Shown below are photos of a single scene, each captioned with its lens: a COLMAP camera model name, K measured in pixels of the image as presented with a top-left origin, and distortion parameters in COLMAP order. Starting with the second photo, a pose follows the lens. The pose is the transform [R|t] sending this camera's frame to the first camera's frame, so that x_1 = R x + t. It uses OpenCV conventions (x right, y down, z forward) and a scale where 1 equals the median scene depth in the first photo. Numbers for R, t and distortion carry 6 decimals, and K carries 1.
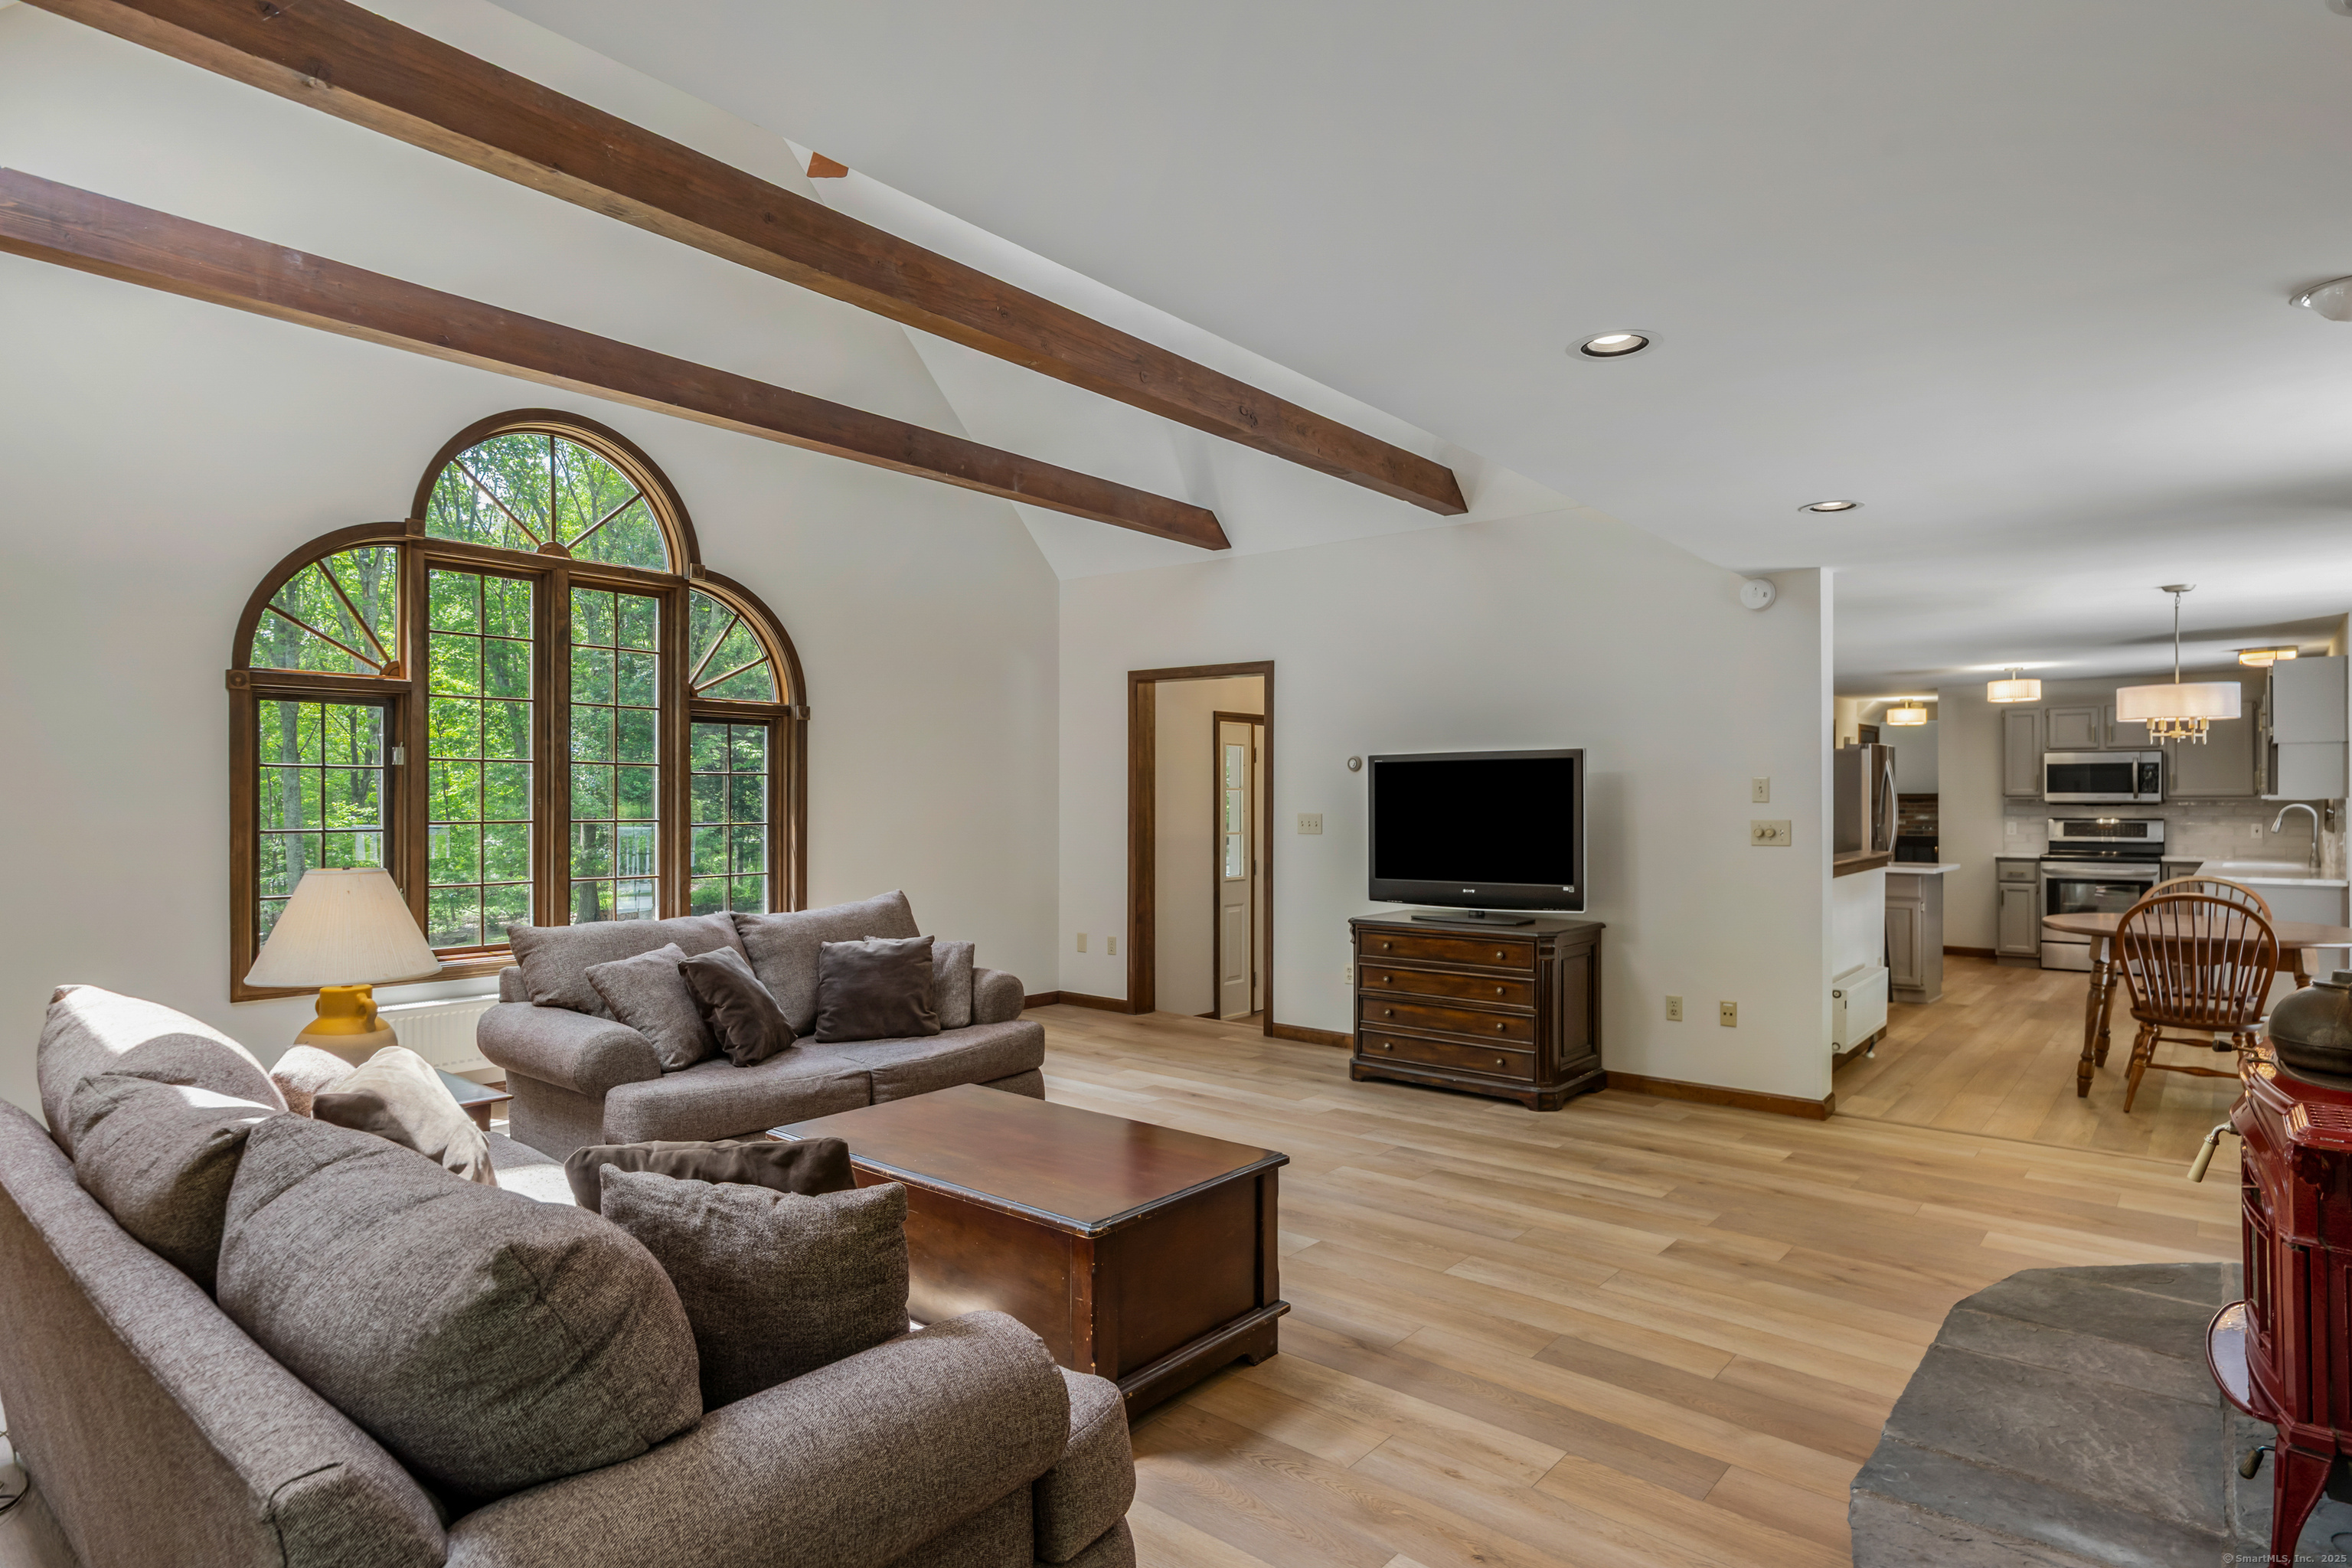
lens RADIAL K [[1398.4, 0, 1162.0], [0, 1398.4, 804.3], [0, 0, 1]] dist [0.000472, -0.000067]
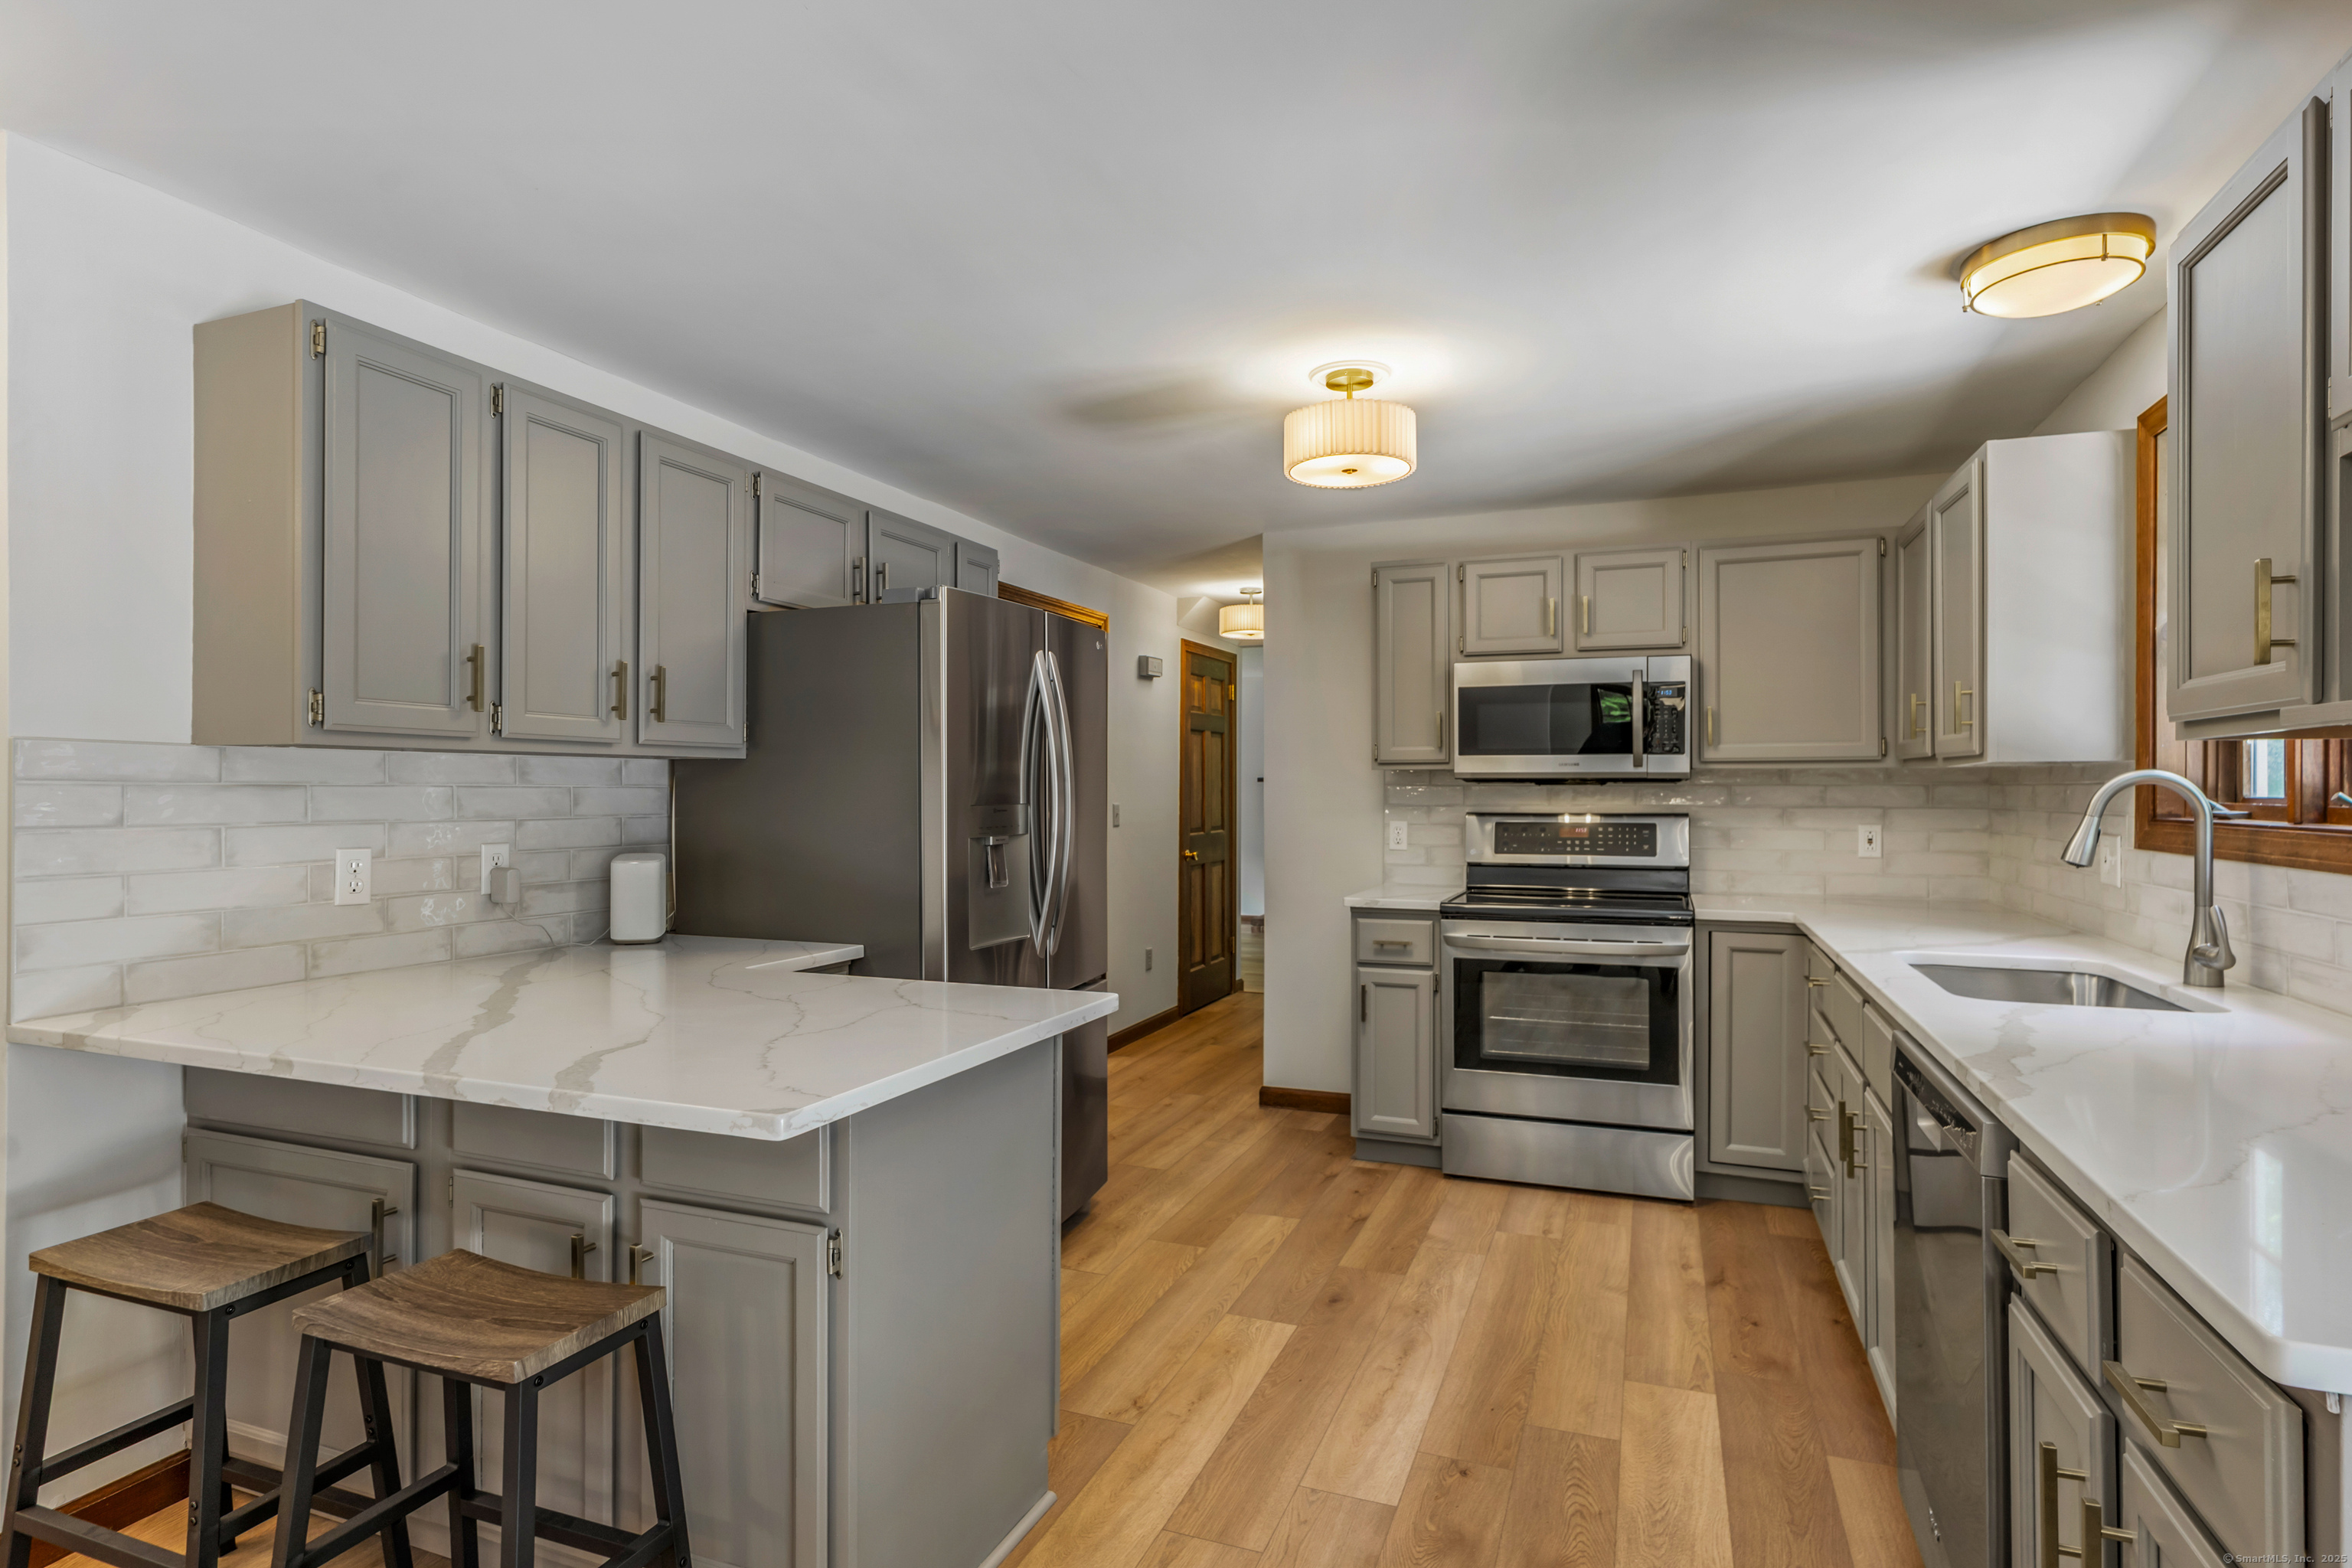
lens RADIAL K [[1162.9, 0, 1219.5], [0, 1162.9, 794.2], [0, 0, 1]] dist [0.001548, -0.000033]
pose [[0.951701, 0.000433, 0.307026, 0.452517], [-0.001619, 0.999992, 0.003607, 0.002759], [-0.307022, -0.003930, 0.951694, 0.681791]]
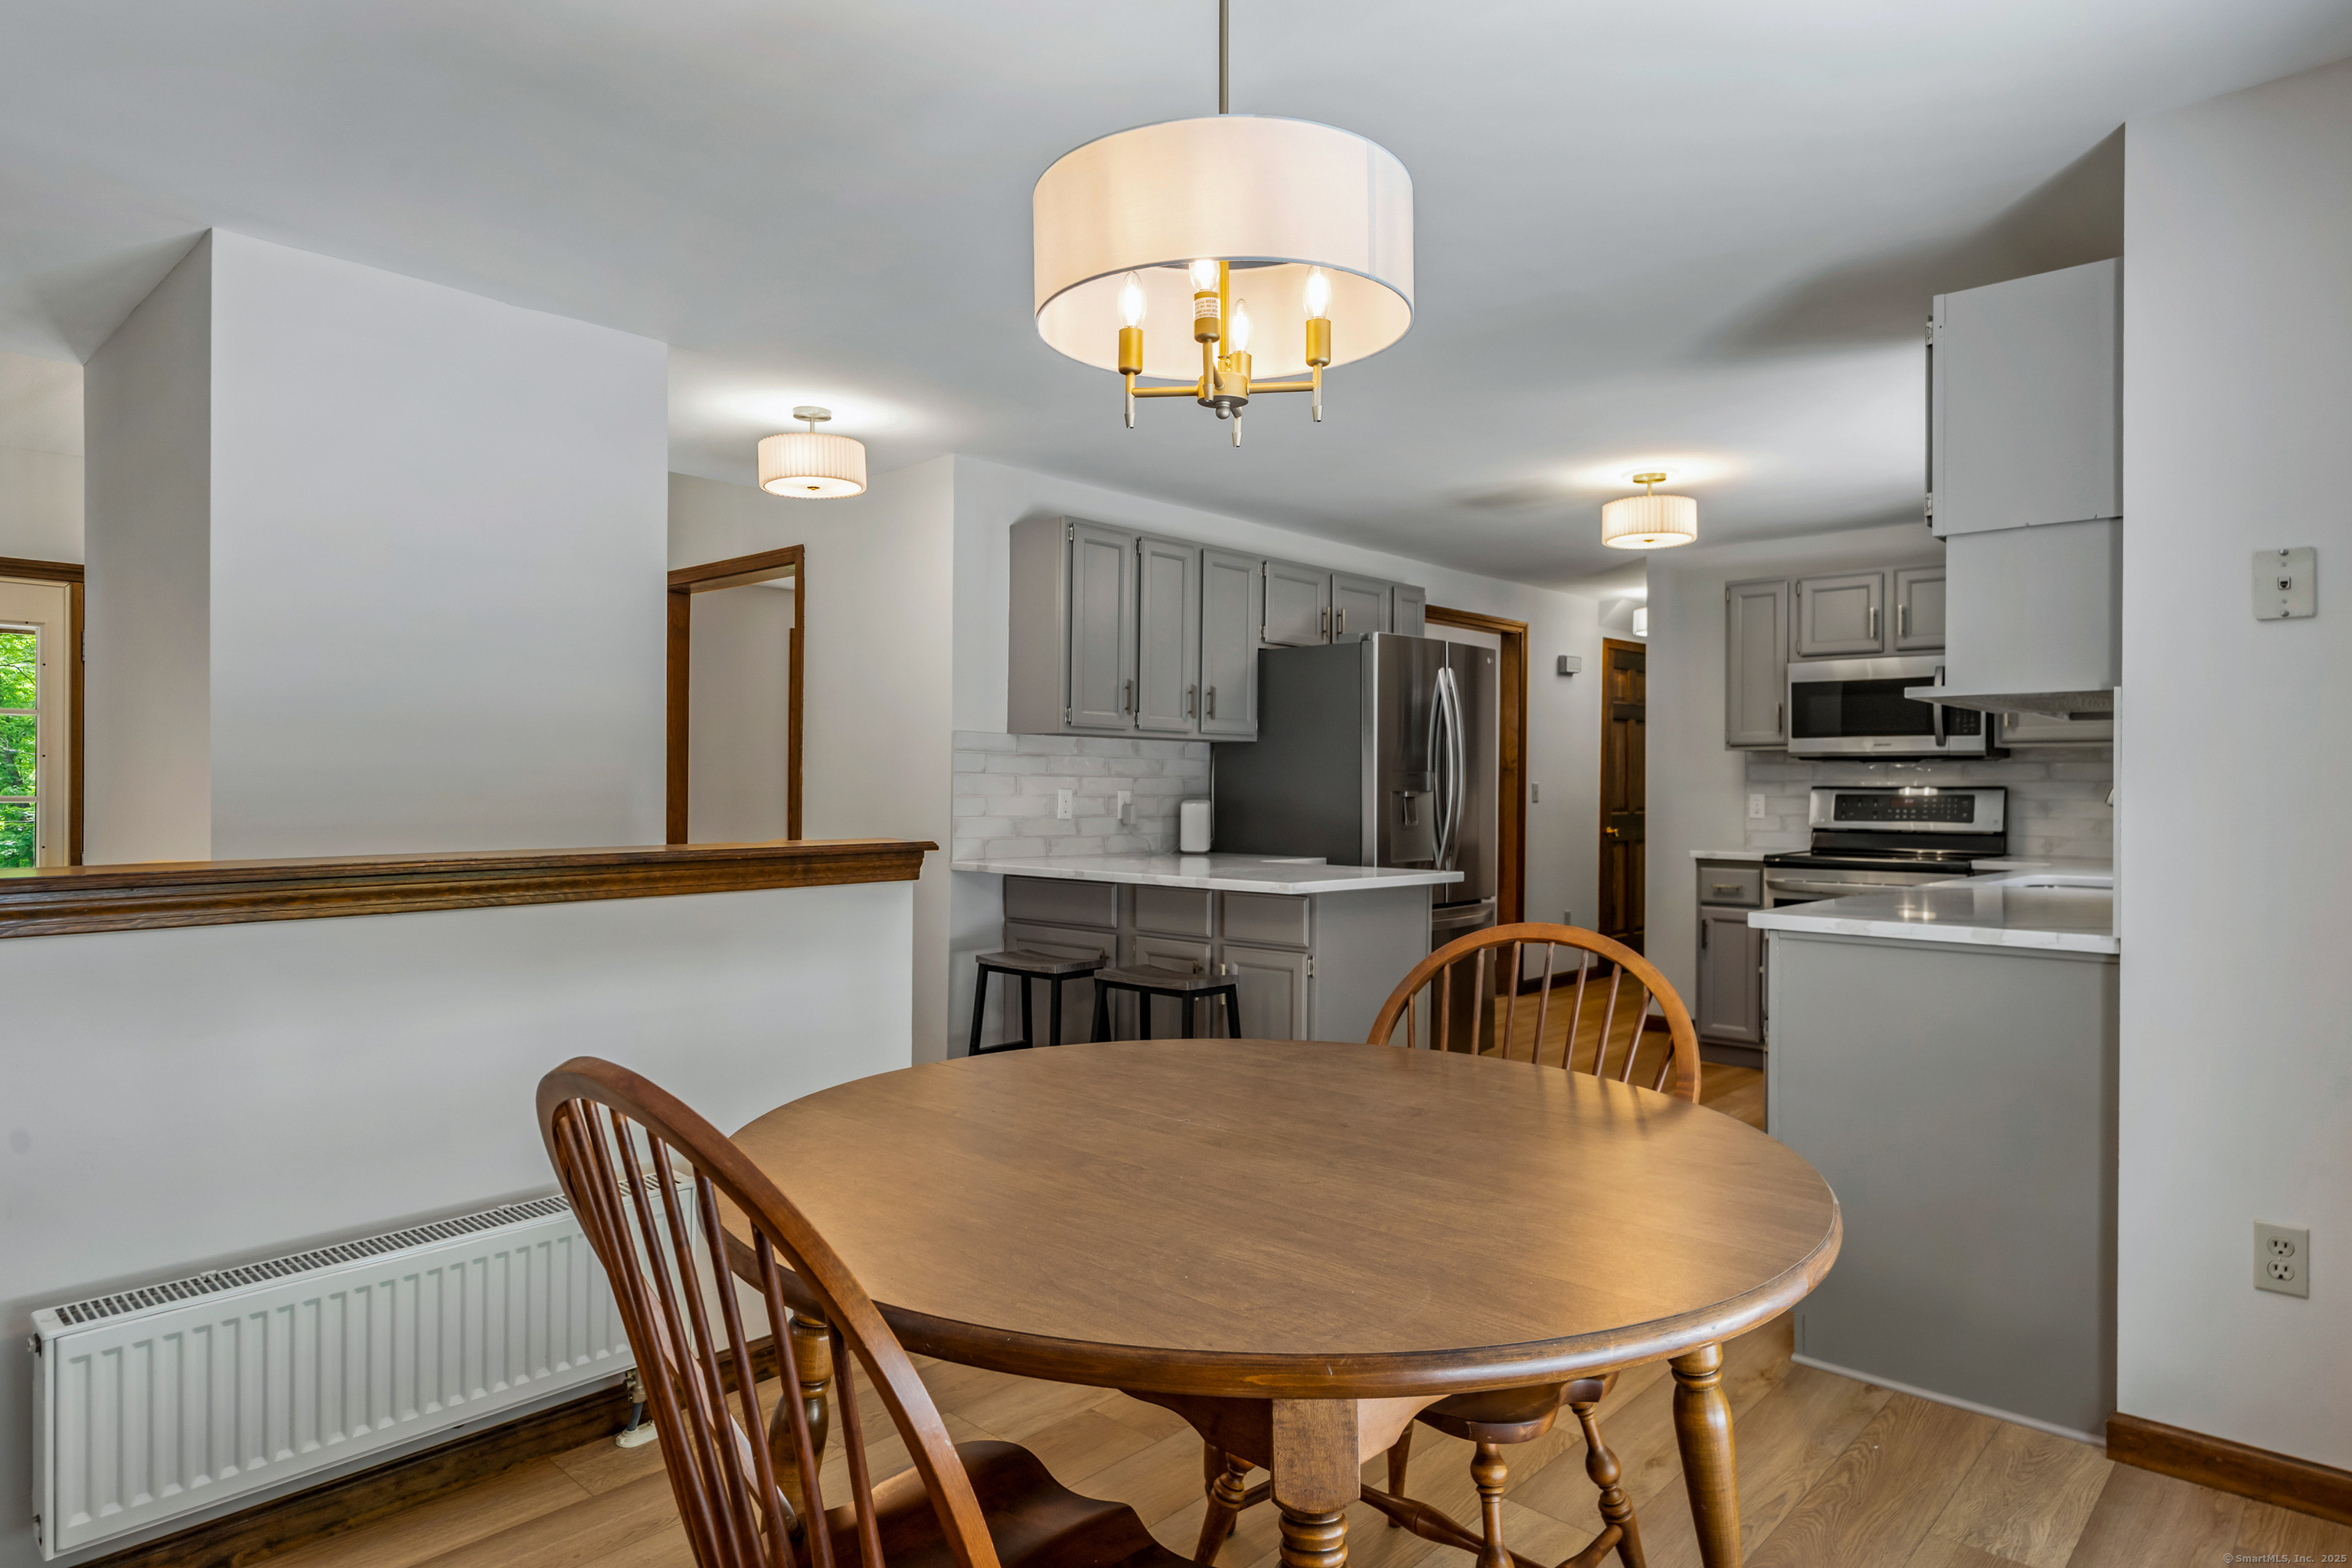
lens RADIAL K [[1345.2, 0, 1275.0], [0, 1345.2, 790.3], [0, 0, 1]] dist [0.001824, 0.000256]
pose [[0.999588, 0.007197, -0.027779, 0.451500], [-0.007132, 0.999972, 0.002445, 0.011977], [0.027796, -0.002246, 0.999611, 0.485648]]
